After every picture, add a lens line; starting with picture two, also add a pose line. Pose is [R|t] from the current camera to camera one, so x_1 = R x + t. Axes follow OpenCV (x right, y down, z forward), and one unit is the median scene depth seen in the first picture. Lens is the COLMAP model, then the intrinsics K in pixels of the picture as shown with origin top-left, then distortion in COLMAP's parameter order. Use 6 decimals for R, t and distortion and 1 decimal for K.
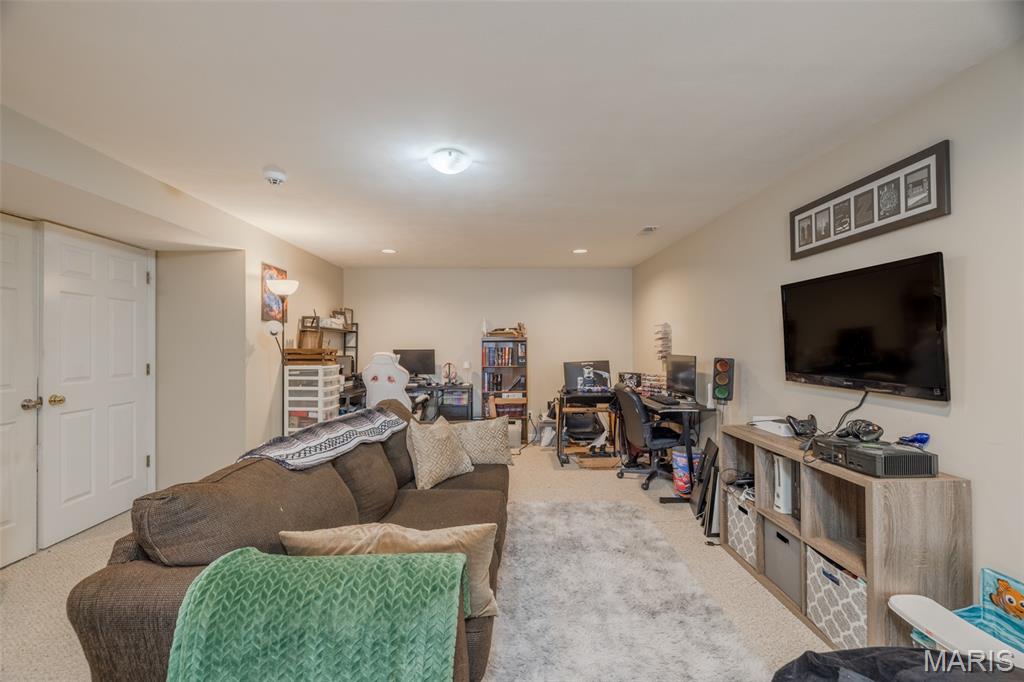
lens RADIAL K [[425.4, 0, 507.5], [0, 425.4, 341.9], [0, 0, 1]] dist [-0.000893, -0.000601]
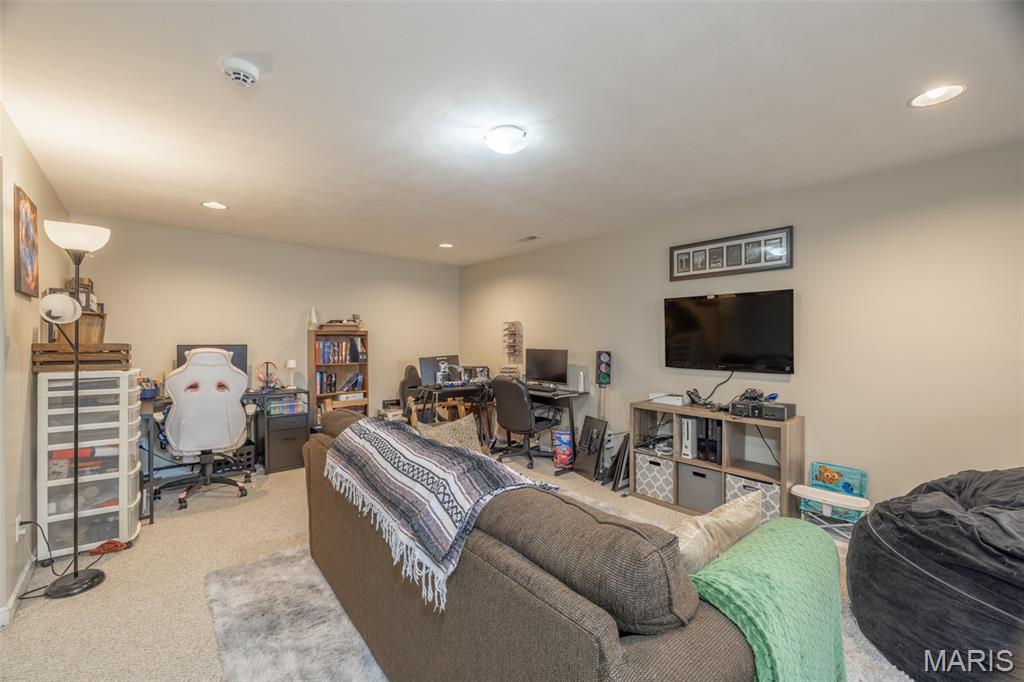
lens RADIAL K [[425.4, 0, 507.5], [0, 425.4, 341.9], [0, 0, 1]] dist [-0.000893, -0.000601]
pose [[0.765912, 0.003547, 0.642936, -0.446023], [-0.011809, 0.999894, 0.008553, 0.002332], [-0.642837, -0.014143, 0.765872, 0.179232]]
